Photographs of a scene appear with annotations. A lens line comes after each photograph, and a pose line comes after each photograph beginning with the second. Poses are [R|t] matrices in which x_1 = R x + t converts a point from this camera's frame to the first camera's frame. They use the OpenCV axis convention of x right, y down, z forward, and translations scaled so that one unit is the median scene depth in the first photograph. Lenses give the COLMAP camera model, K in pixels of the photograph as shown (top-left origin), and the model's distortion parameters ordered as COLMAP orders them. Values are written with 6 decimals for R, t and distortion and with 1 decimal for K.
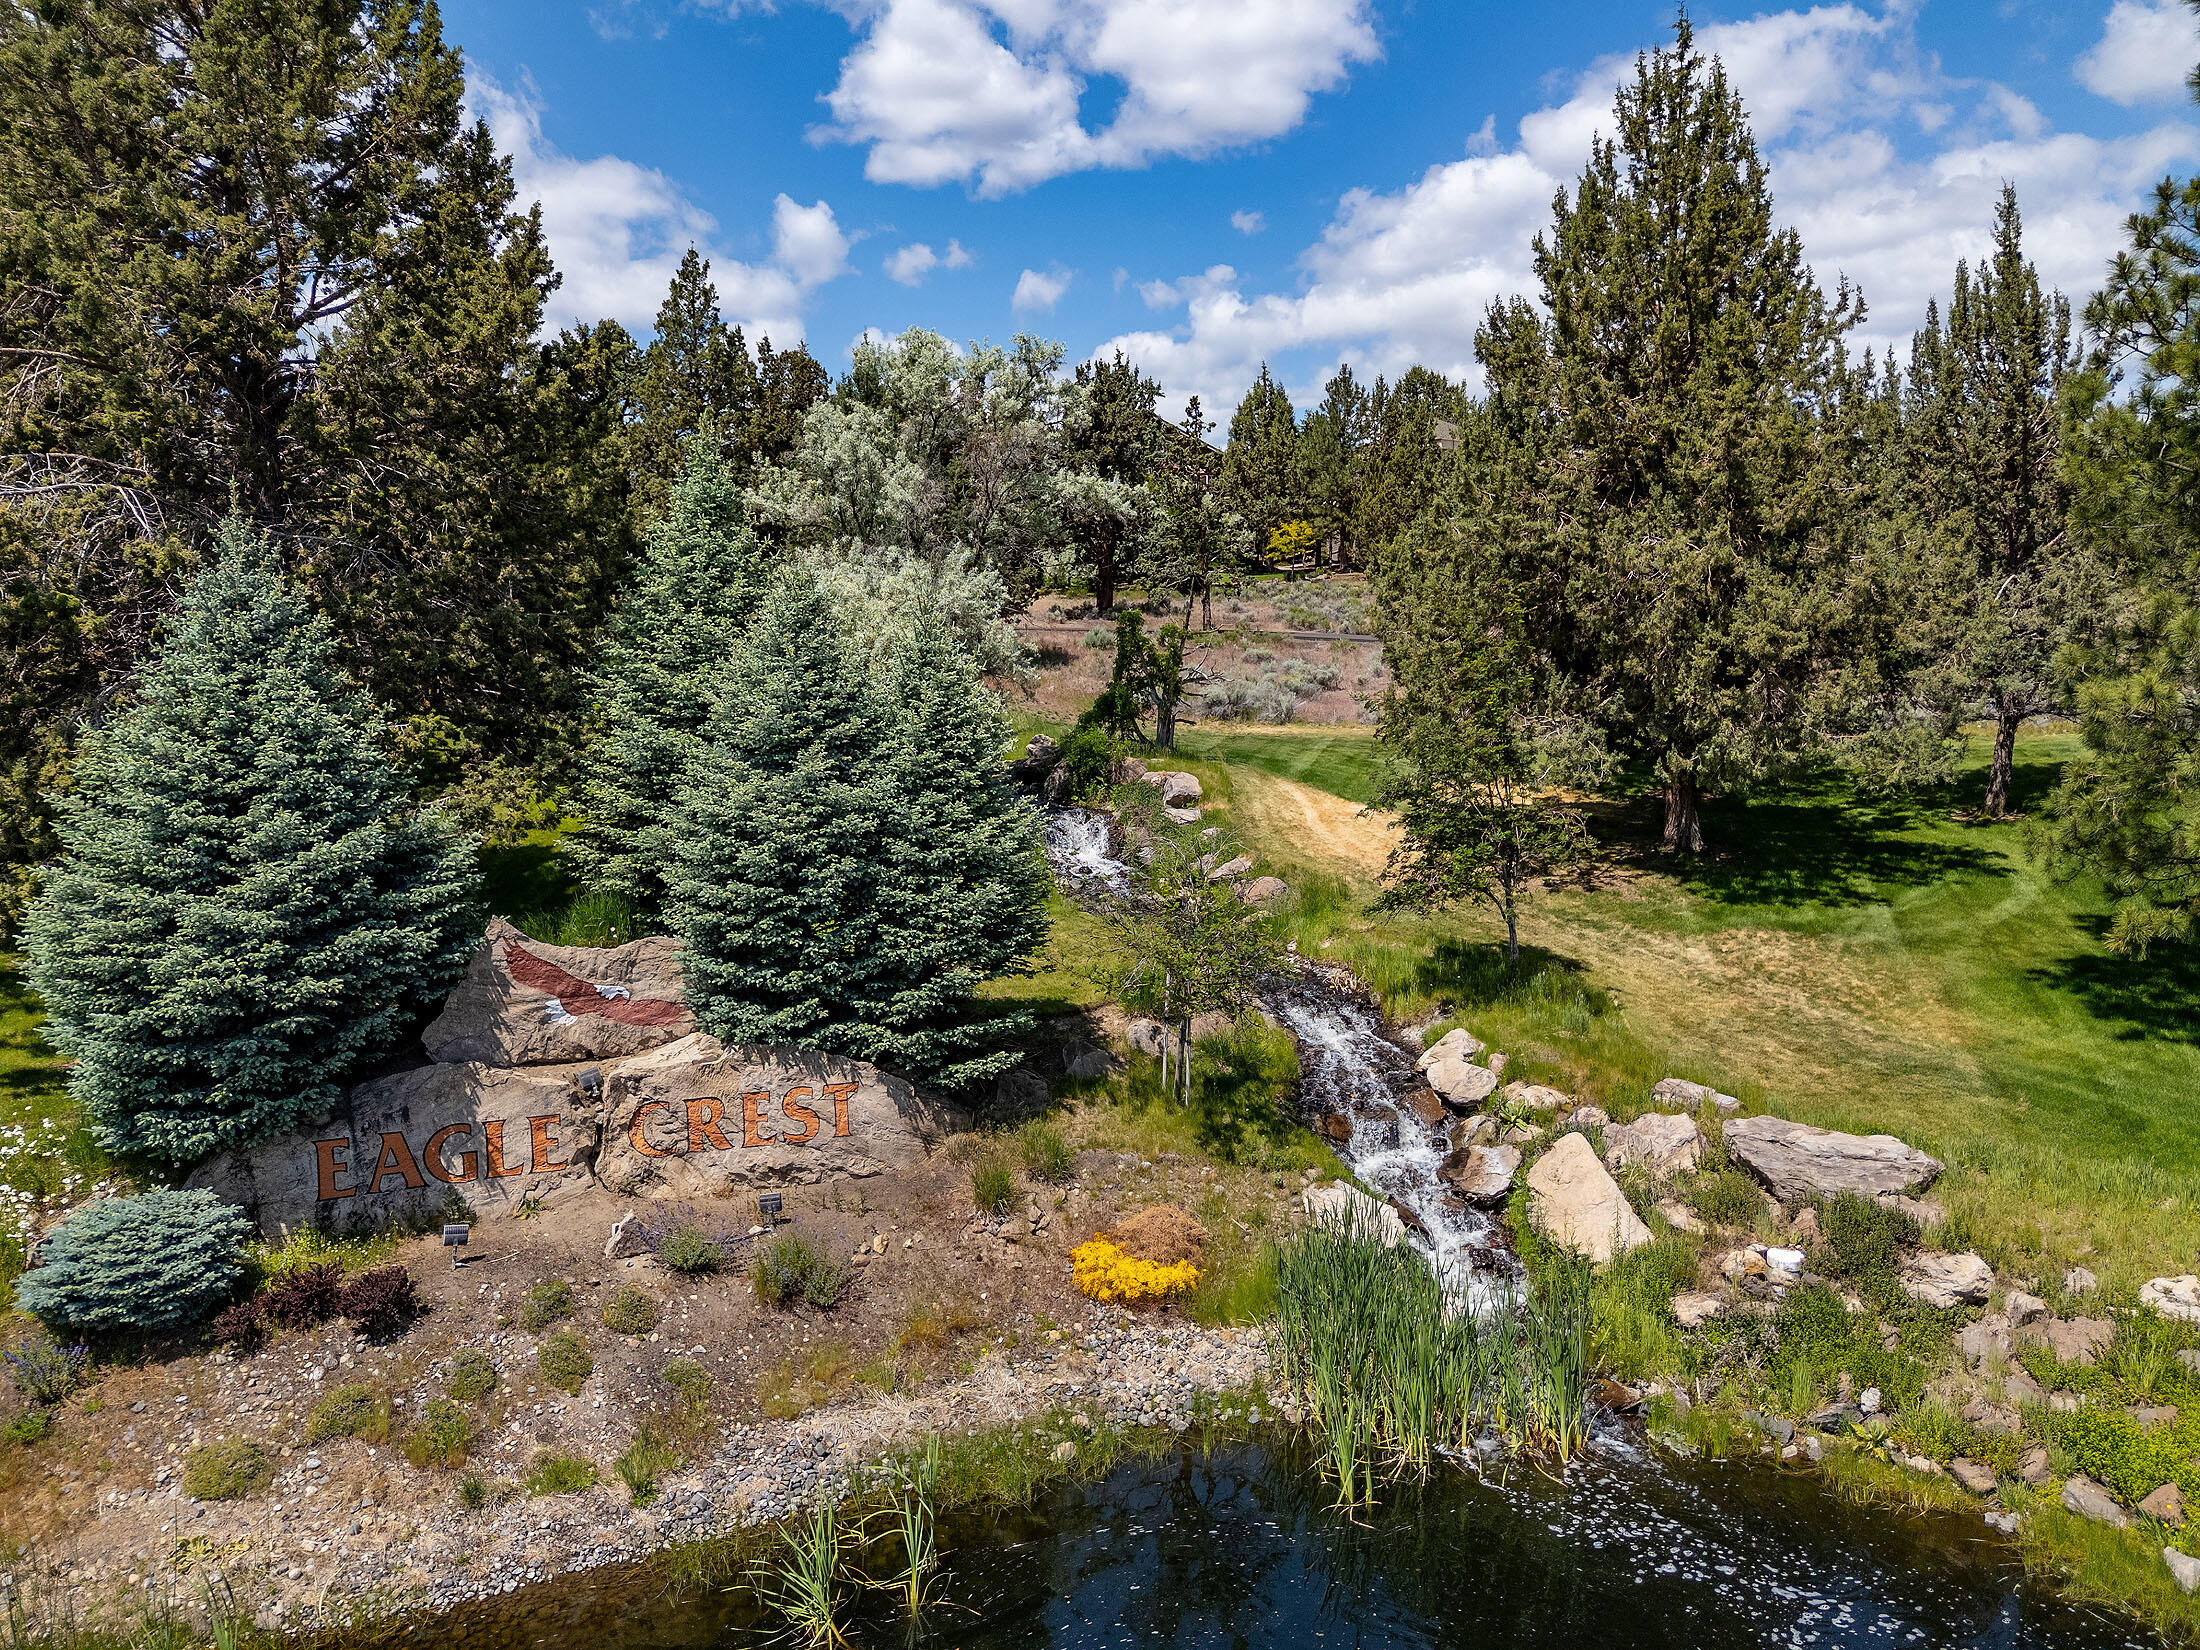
lens RADIAL K [[1620.4, 0, 1100.0], [0, 1620.4, 825.0], [0, 0, 1]] dist [0.050517, -0.039223]
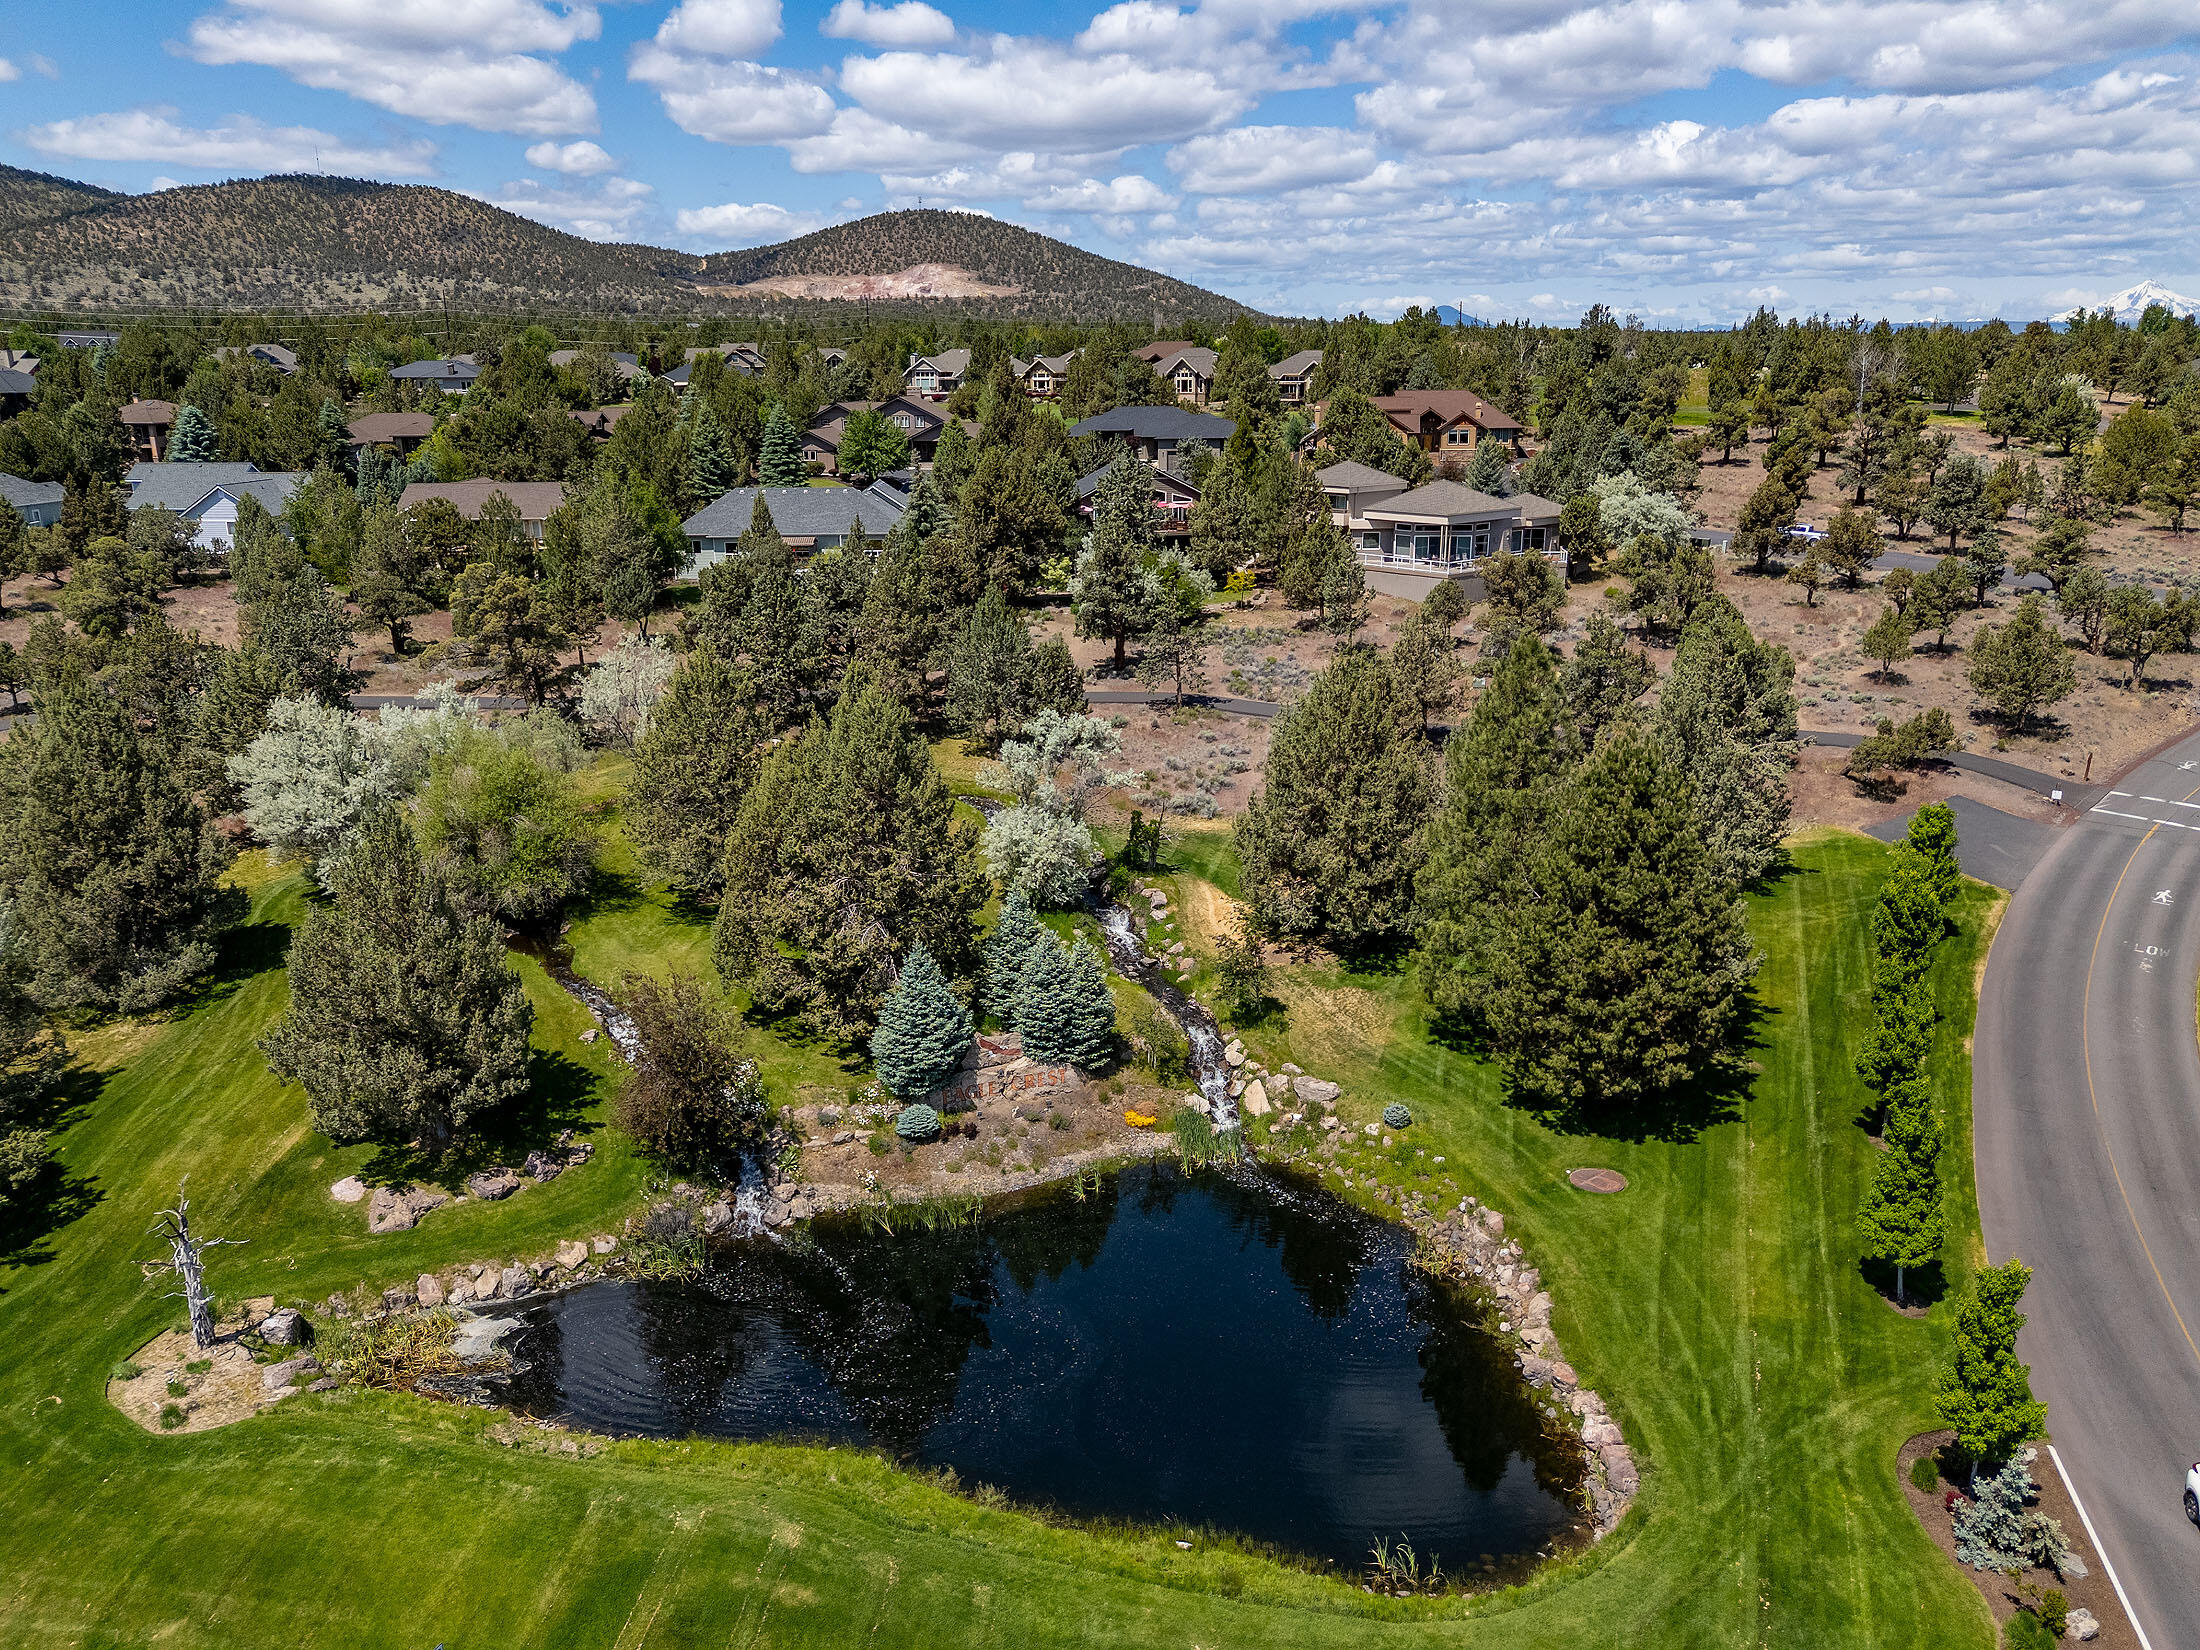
lens RADIAL K [[1620.4, 0, 1100.0], [0, 1620.4, 825.0], [0, 0, 1]] dist [0.050517, -0.039223]
pose [[0.999985, -0.005320, -0.001349, -0.065735], [0.005474, 0.984479, 0.175419, -1.085182], [0.000395, -0.175424, 0.984493, -2.671905]]
